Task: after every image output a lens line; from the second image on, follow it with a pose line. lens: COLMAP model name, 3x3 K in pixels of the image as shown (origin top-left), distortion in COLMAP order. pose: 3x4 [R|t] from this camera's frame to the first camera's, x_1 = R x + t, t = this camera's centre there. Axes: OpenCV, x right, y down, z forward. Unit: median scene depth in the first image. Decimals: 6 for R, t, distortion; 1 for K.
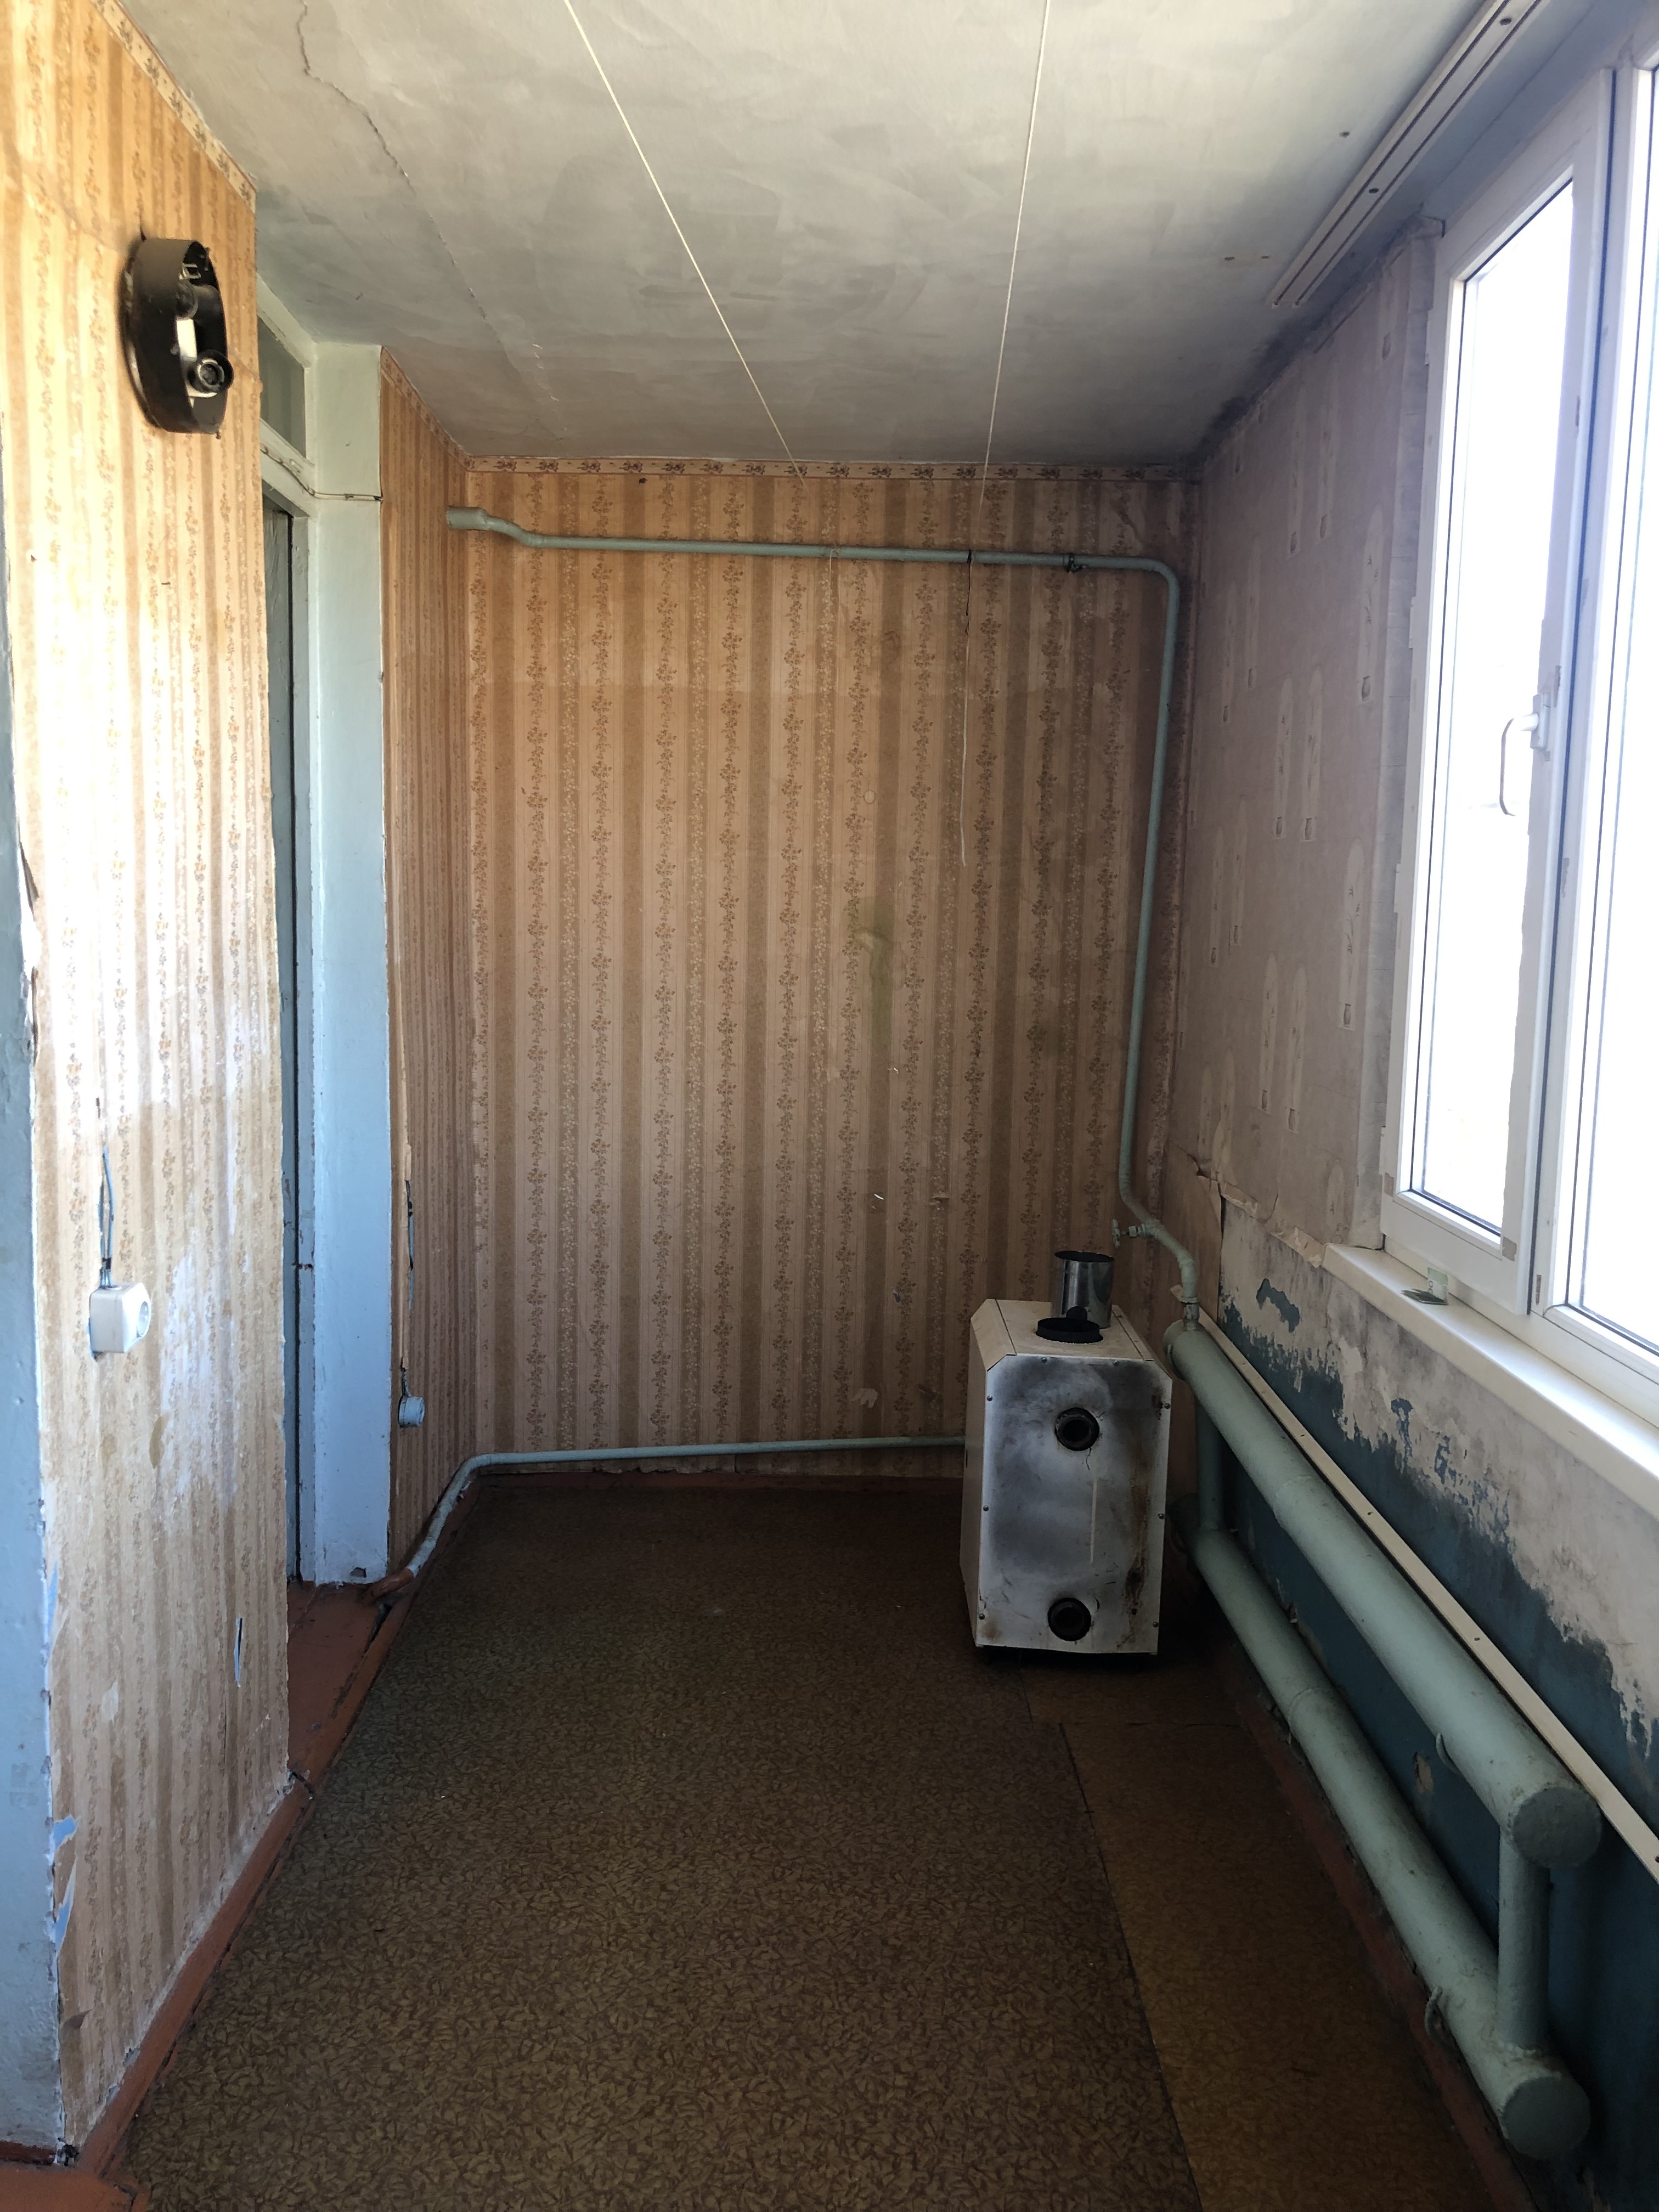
lens RADIAL K [[1843.6, 0, 832.4], [0, 1843.6, 1107.8], [0, 0, 1]] dist [0.050213, -0.051454]
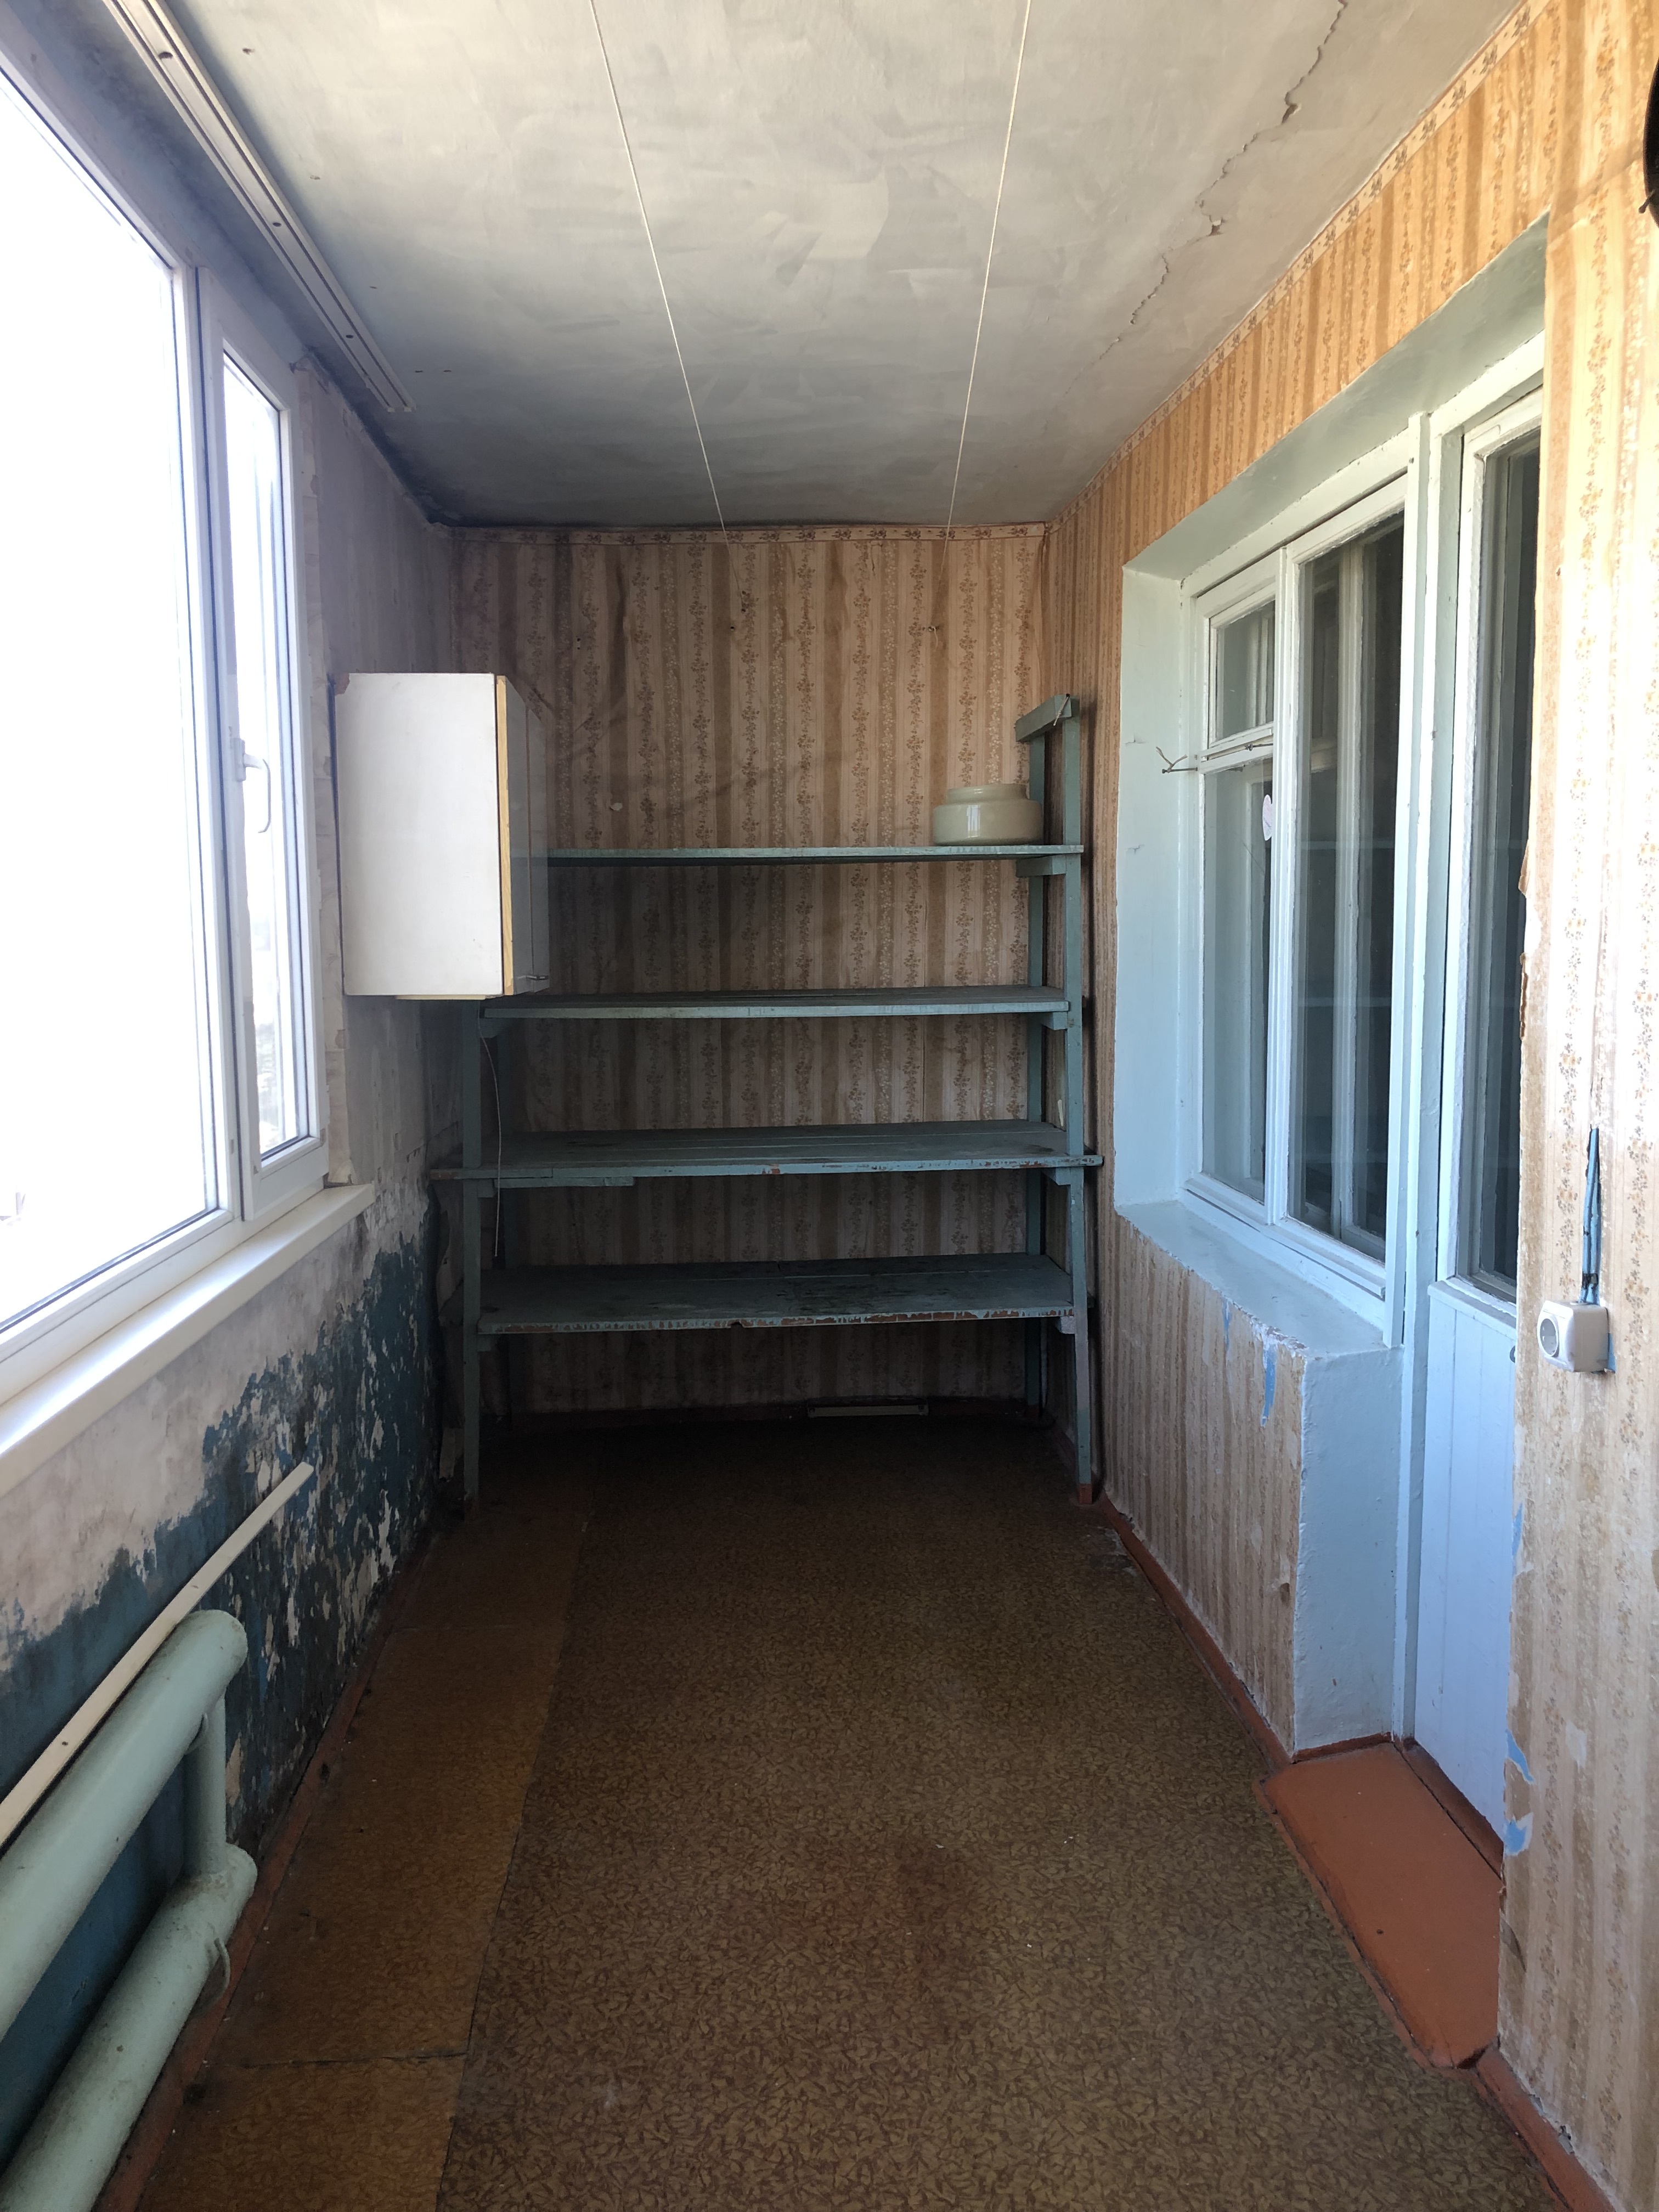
lens RADIAL K [[1843.6, 0, 833.6], [0, 1843.6, 1105.8], [0, 0, 1]] dist [0.050213, -0.051454]
pose [[-0.997941, 0.015270, -0.062294, 0.038208], [0.001117, 0.975233, 0.221176, -0.202911], [0.064128, 0.220651, -0.973242, 1.838190]]
